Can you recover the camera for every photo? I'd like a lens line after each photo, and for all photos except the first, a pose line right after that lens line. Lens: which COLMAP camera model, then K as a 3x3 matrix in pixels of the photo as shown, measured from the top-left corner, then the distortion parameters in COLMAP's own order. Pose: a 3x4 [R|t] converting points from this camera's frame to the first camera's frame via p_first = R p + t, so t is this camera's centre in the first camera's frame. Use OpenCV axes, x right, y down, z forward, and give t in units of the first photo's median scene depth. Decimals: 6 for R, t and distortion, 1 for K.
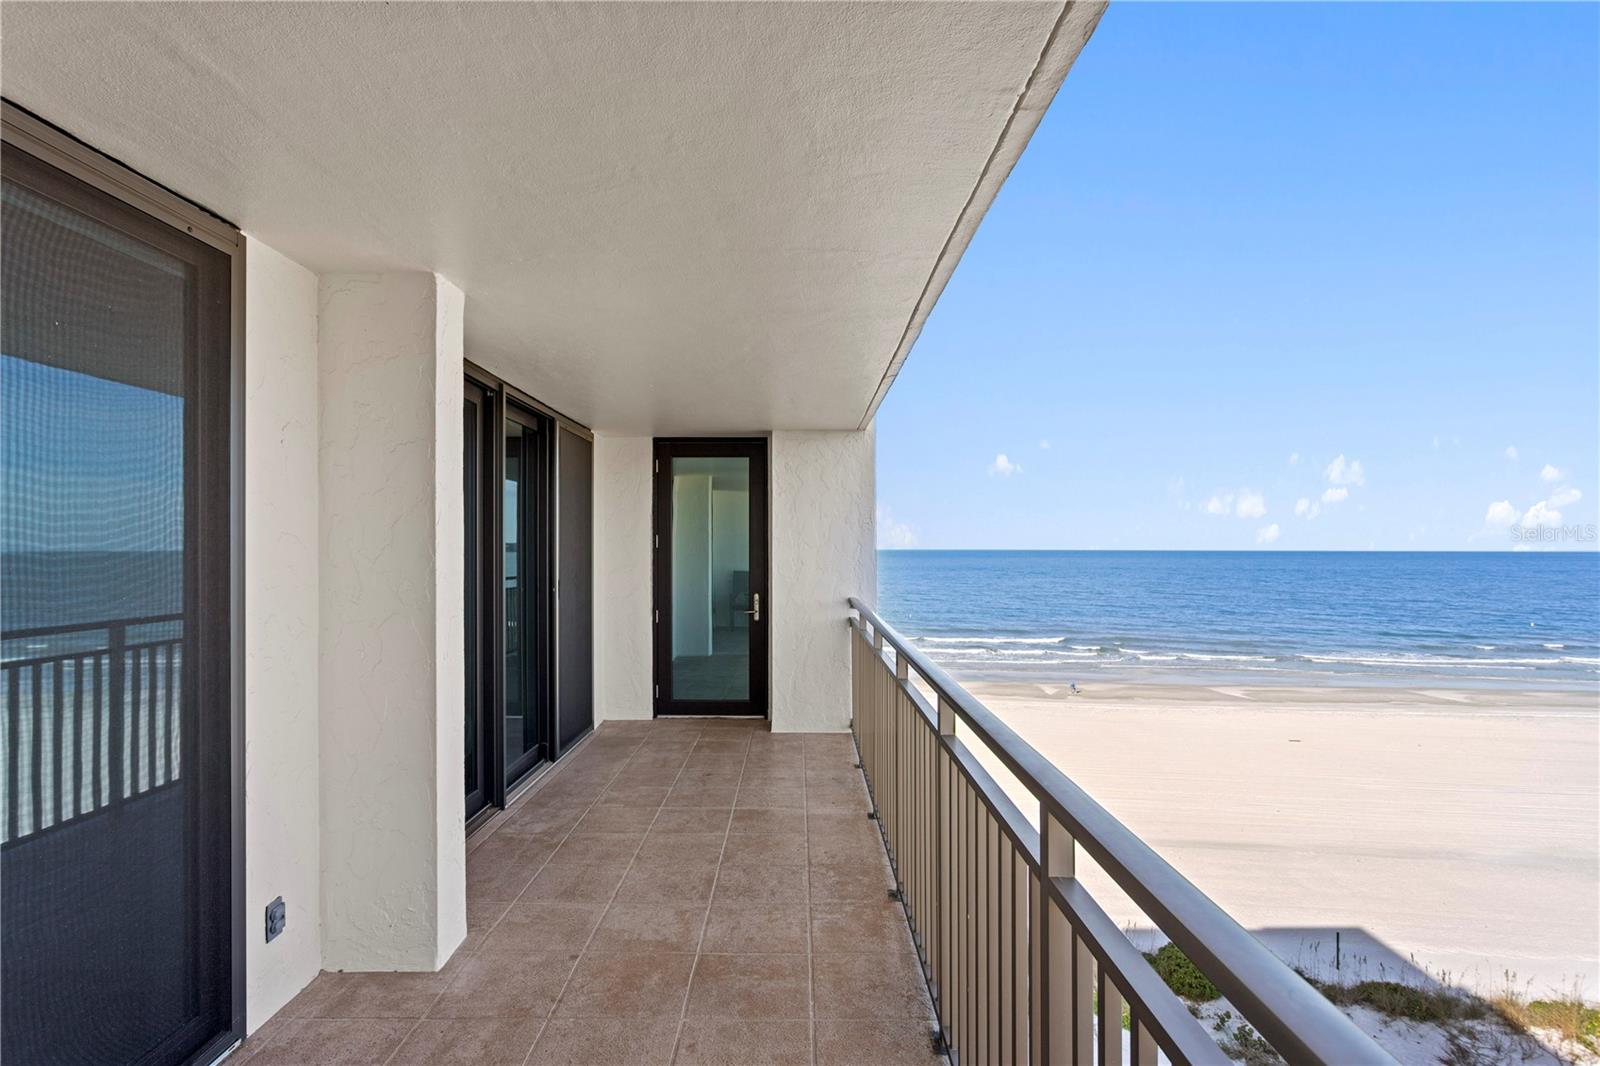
lens RADIAL K [[790.9, 0, 802.6], [0, 790.9, 550.1], [0, 0, 1]] dist [0.000263, 0.000650]
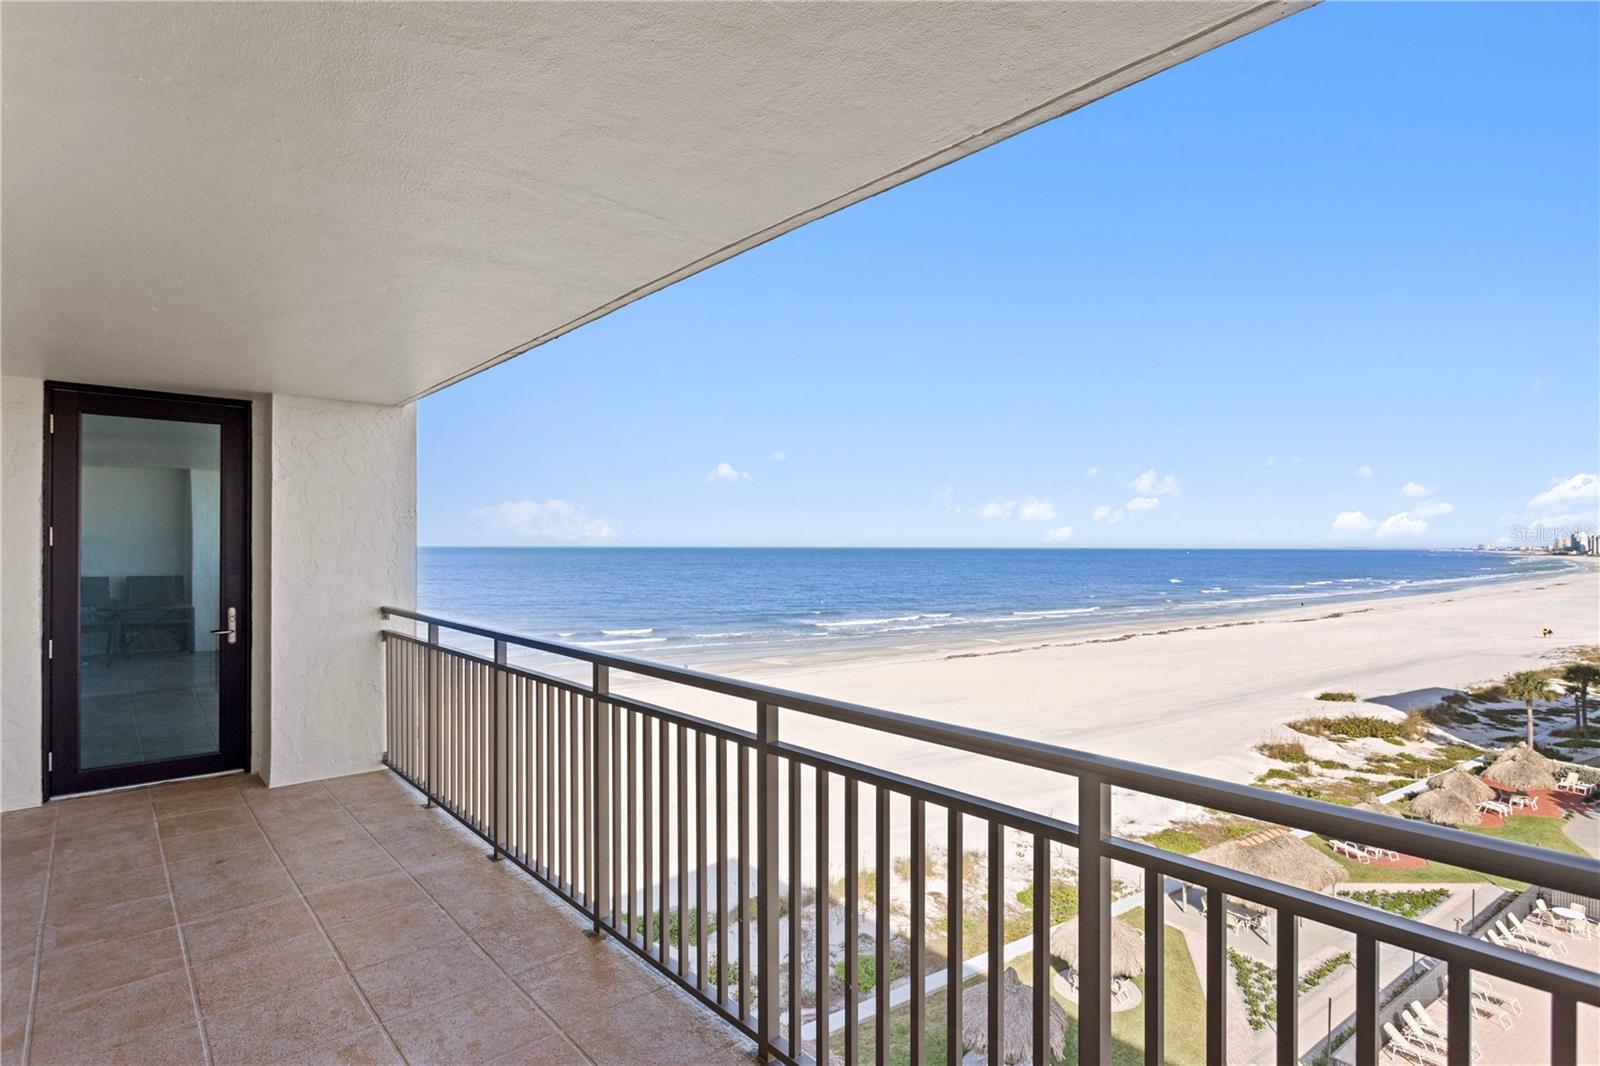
lens RADIAL K [[789.7, 0, 798.4], [0, 789.7, 536.7], [0, 0, 1]] dist [-0.008800, 0.001714]
pose [[0.749476, 0.008299, 0.661979, -0.171127], [0.002367, 0.999881, -0.015215, 0.000888], [-0.662027, 0.012970, 0.749368, 0.098668]]
